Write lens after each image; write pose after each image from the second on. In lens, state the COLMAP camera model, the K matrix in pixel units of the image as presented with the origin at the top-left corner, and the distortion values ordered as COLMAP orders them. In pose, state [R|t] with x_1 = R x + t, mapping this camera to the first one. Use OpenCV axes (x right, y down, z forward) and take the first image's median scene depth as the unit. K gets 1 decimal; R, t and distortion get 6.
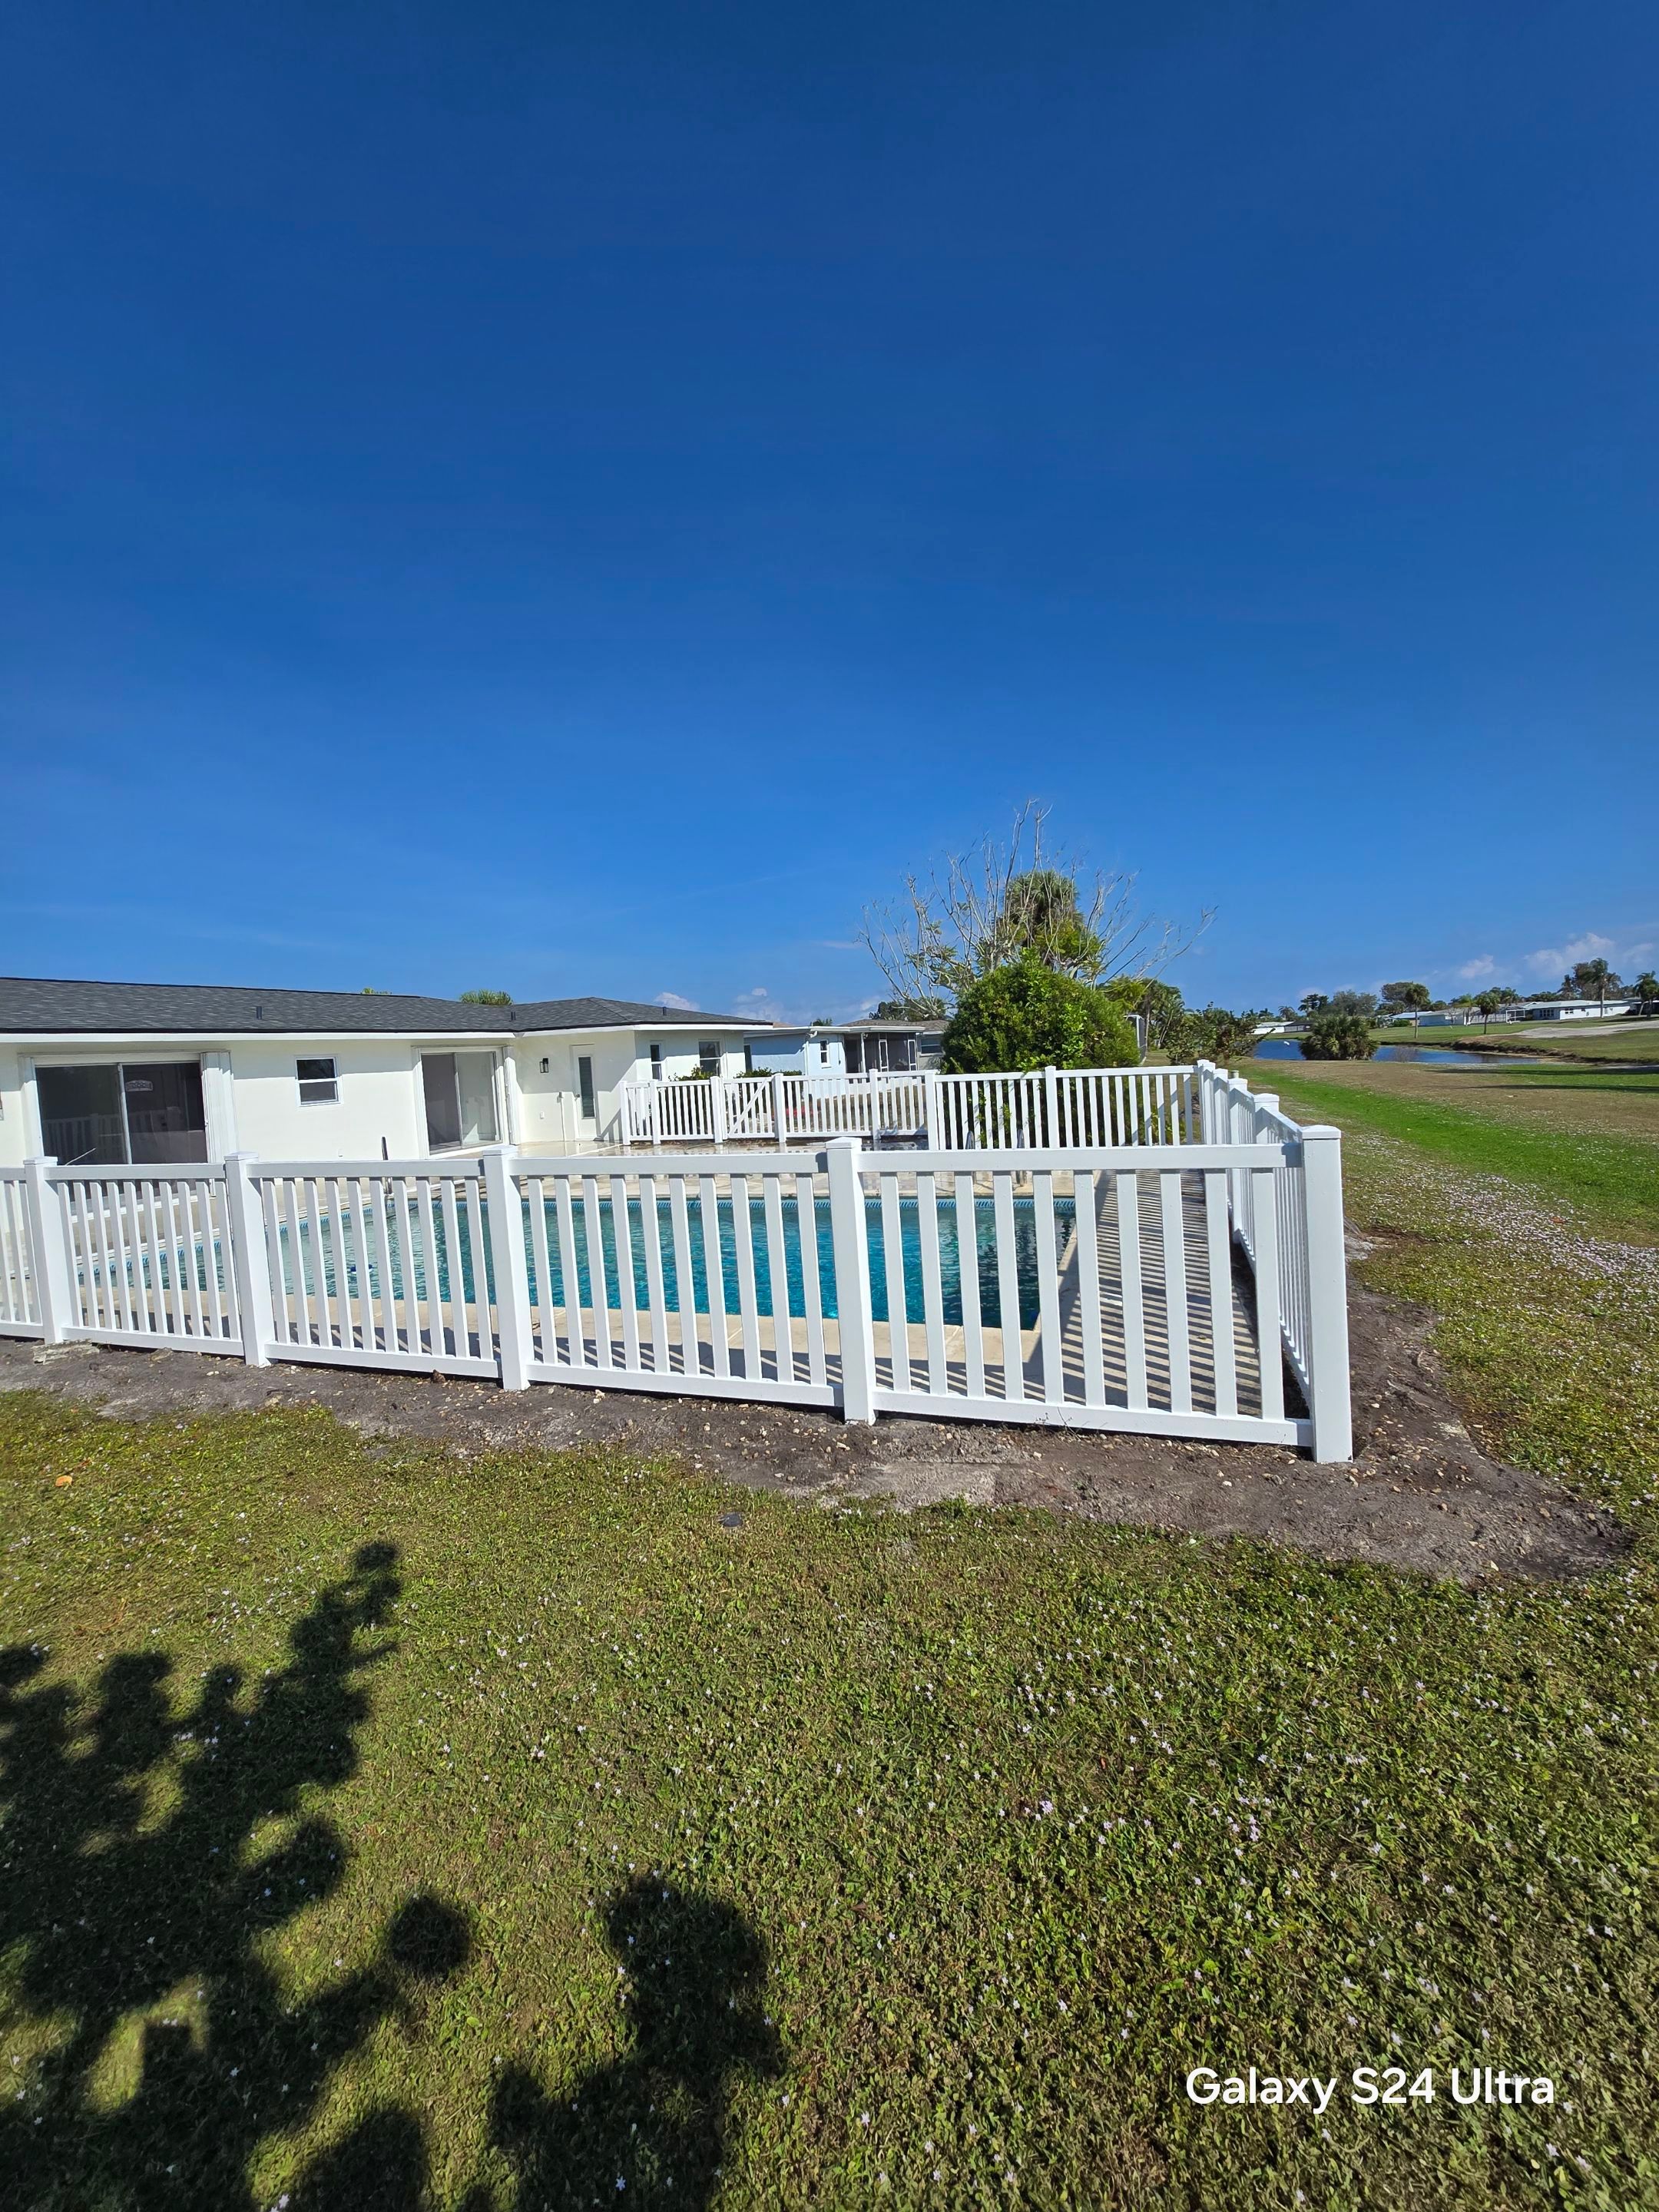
lens RADIAL K [[906.5, 0, 833.5], [0, 906.5, 1100.9], [0, 0, 1]] dist [0.000844, 0.000396]
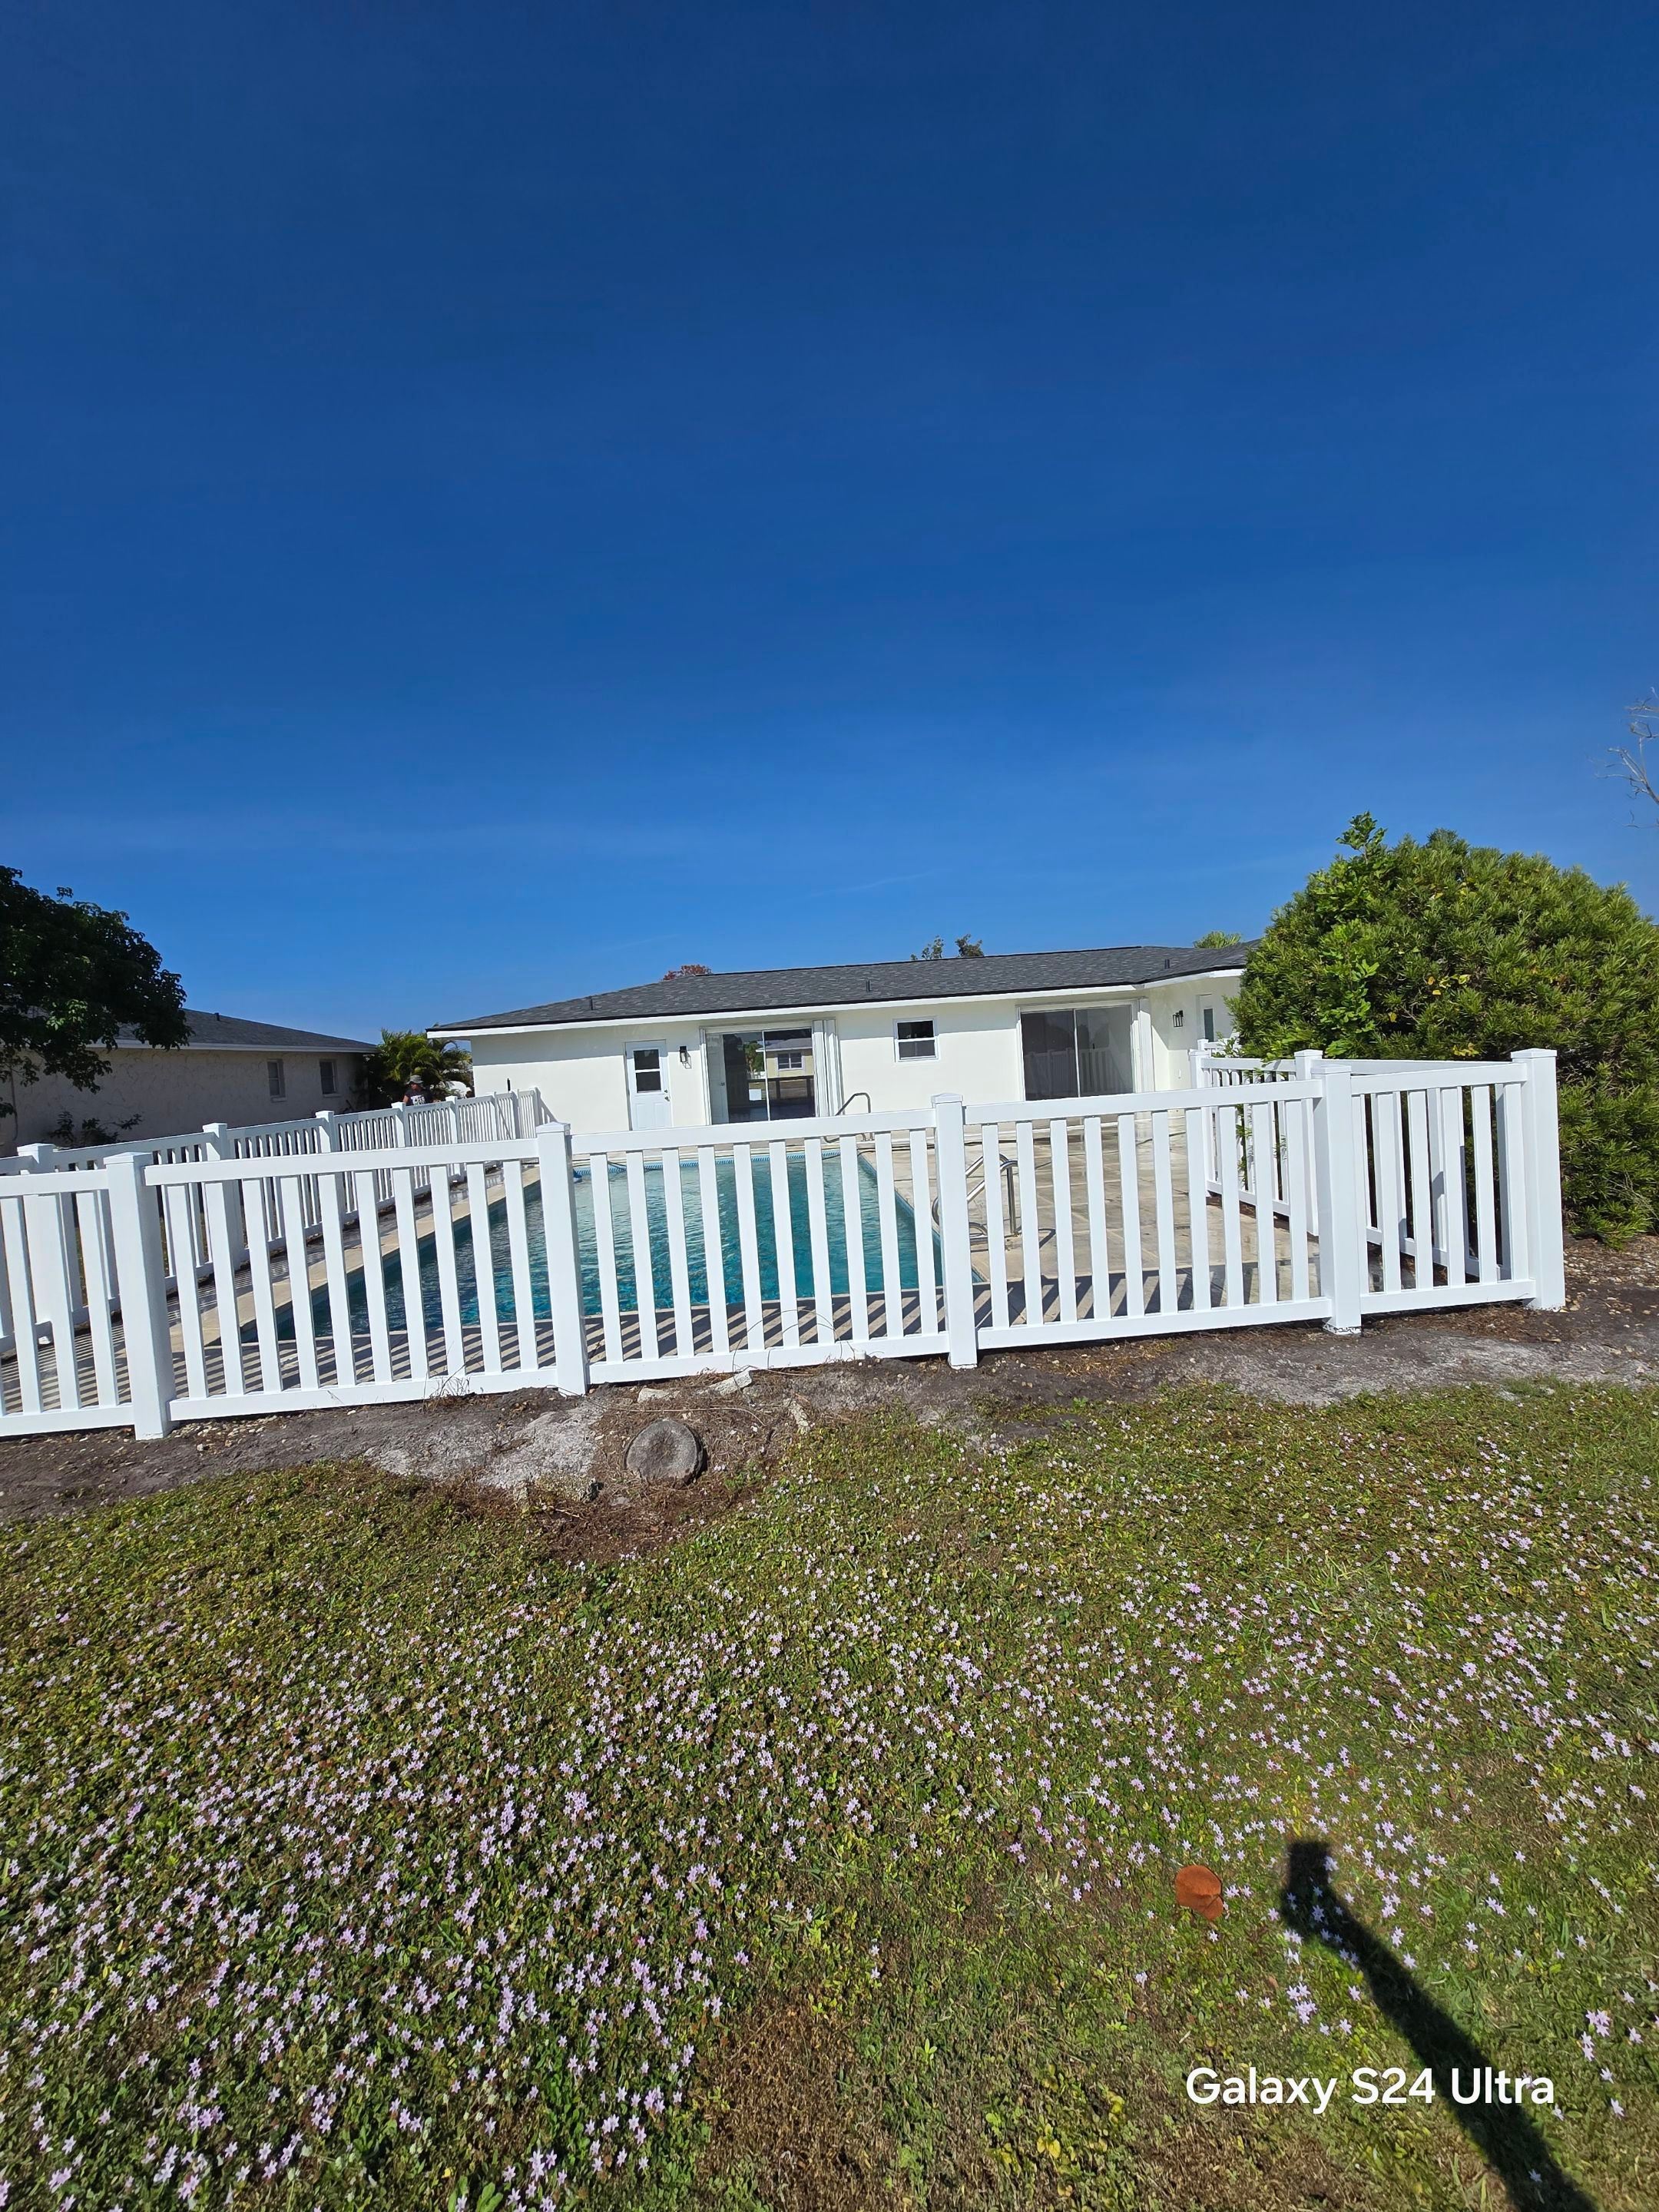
lens RADIAL K [[914.9, 0, 829.3], [0, 914.9, 1101.2], [0, 0, 1]] dist [-0.000464, 0.000719]
pose [[0.398449, 0.076389, -0.914004, 0.615801], [-0.002799, 0.996622, 0.082073, -0.050906], [0.917186, -0.030143, 0.397317, 0.532598]]
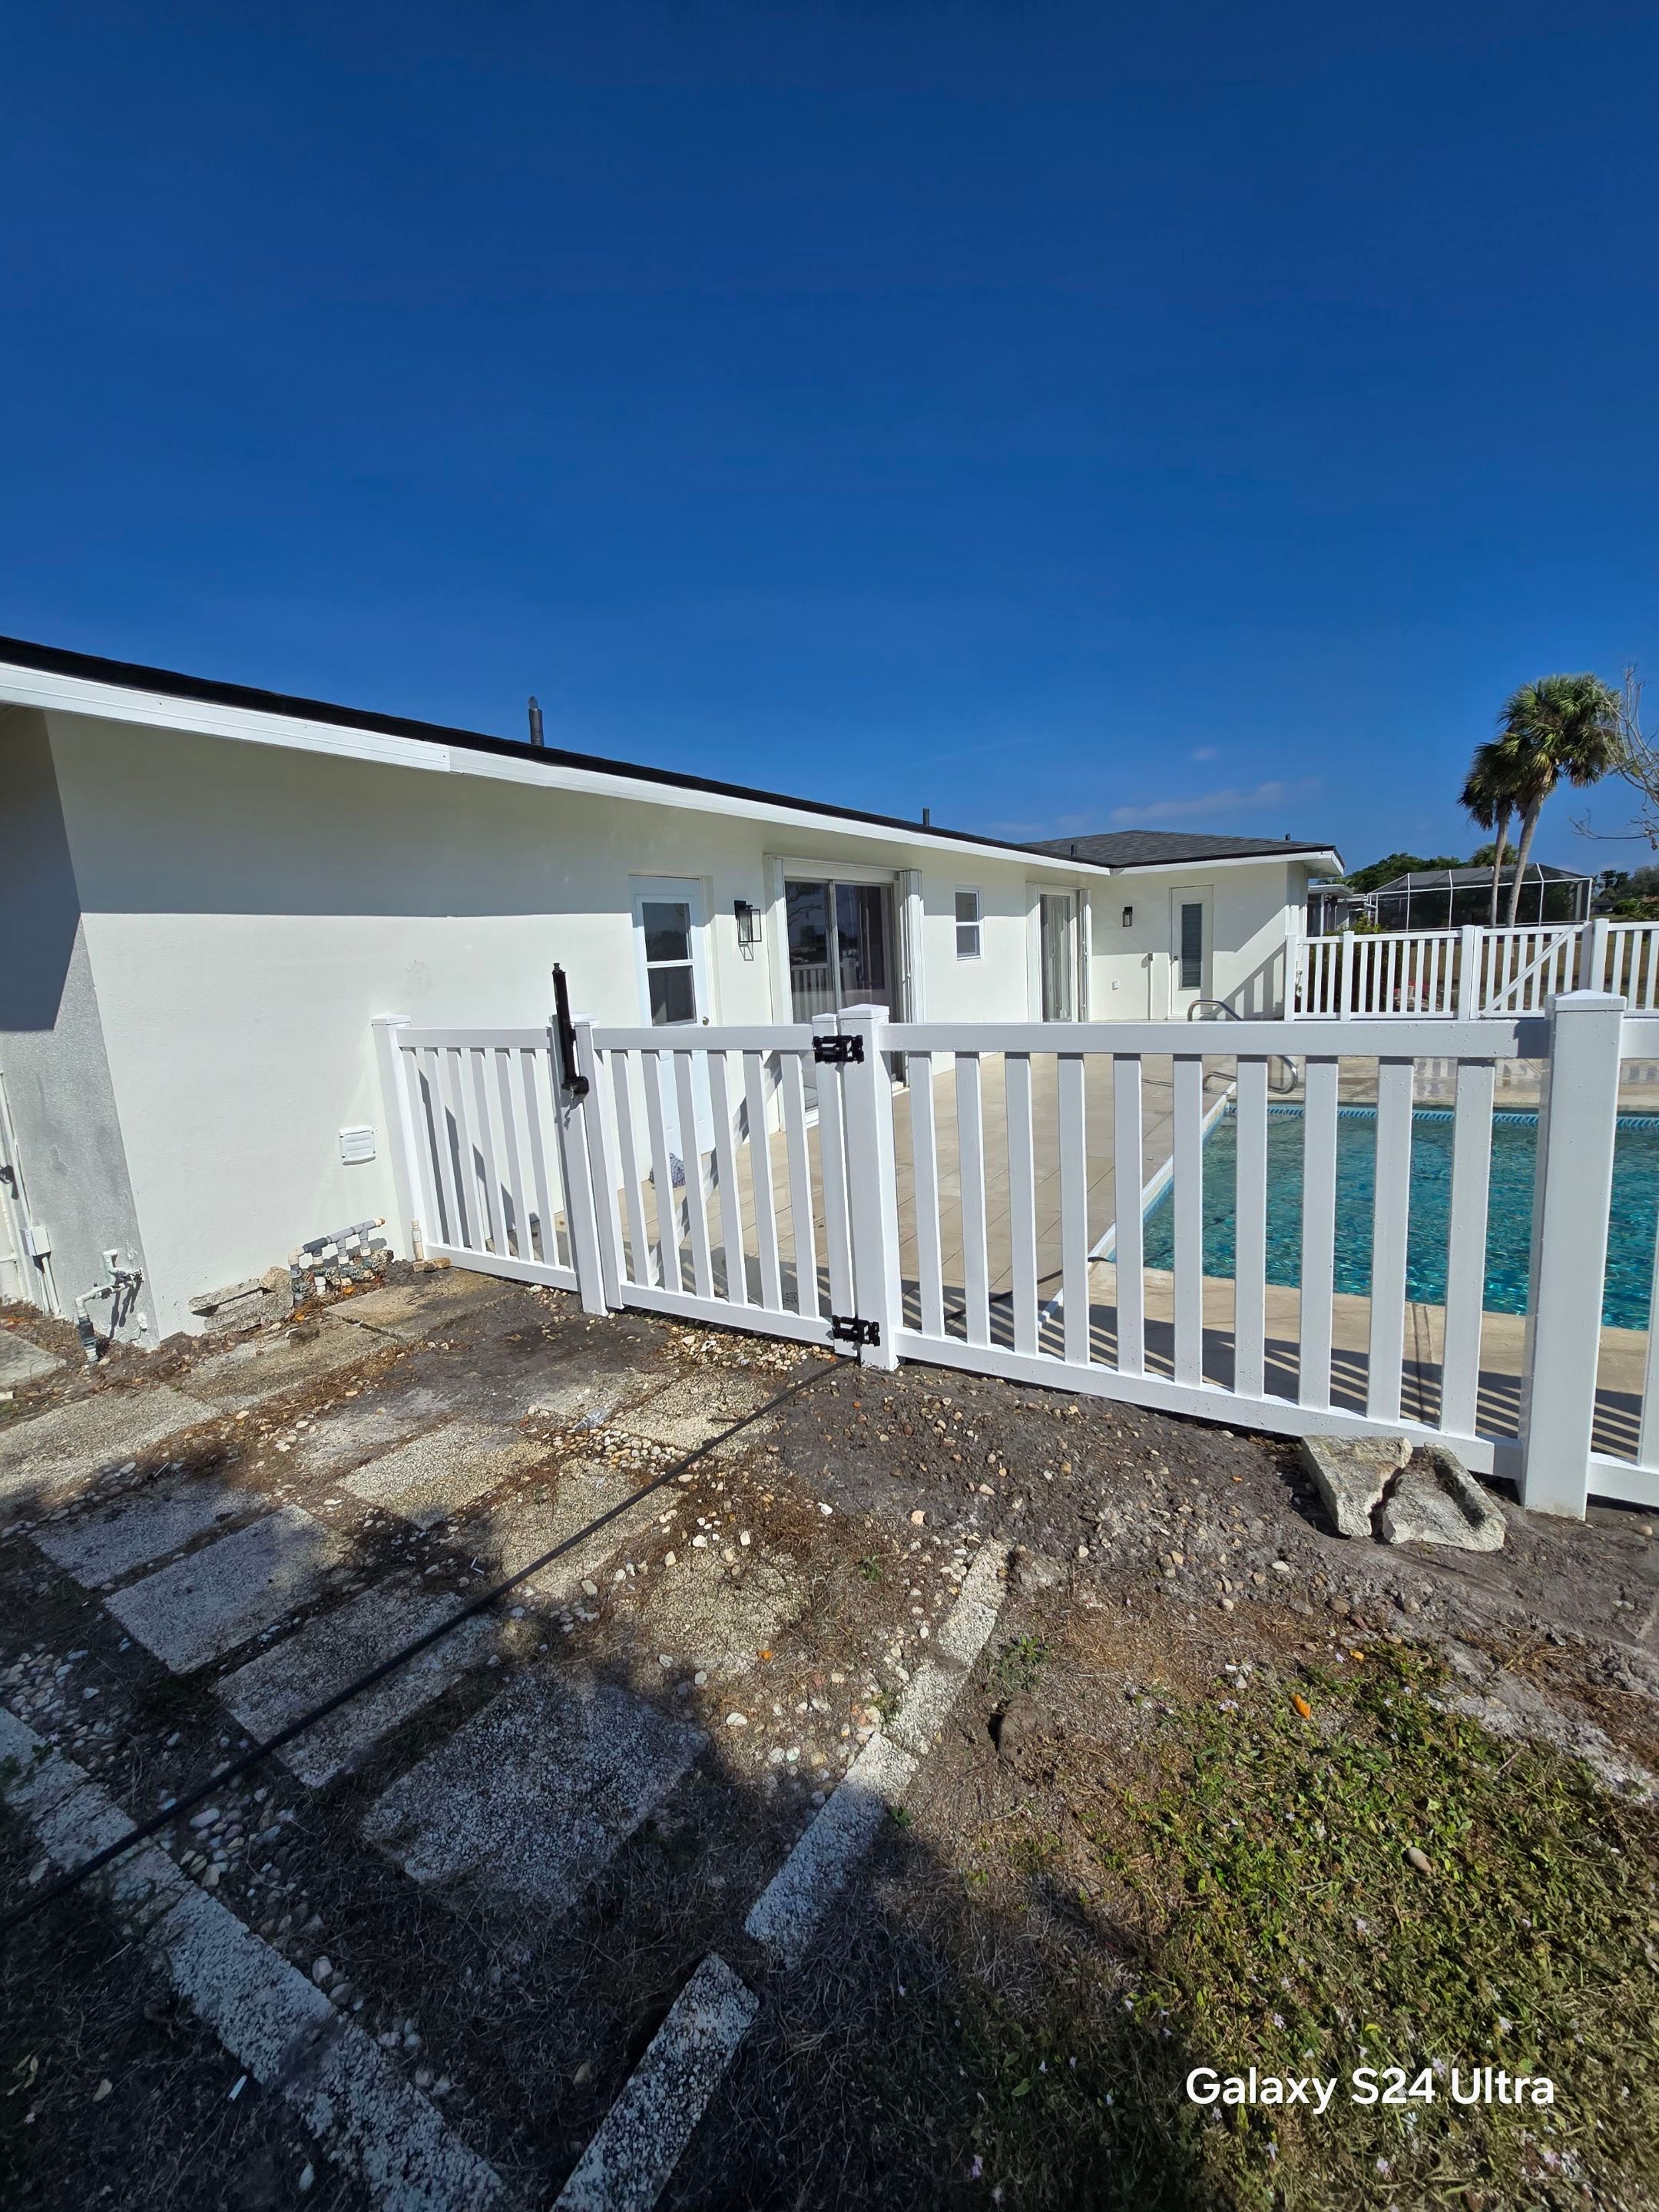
lens RADIAL K [[906.5, 0, 833.5], [0, 906.5, 1100.9], [0, 0, 1]] dist [0.000844, 0.000396]
pose [[0.982499, 0.035936, -0.182770, -0.683988], [-0.013087, 0.992106, 0.124713, 0.035004], [0.185809, -0.120139, 0.975214, 0.355972]]
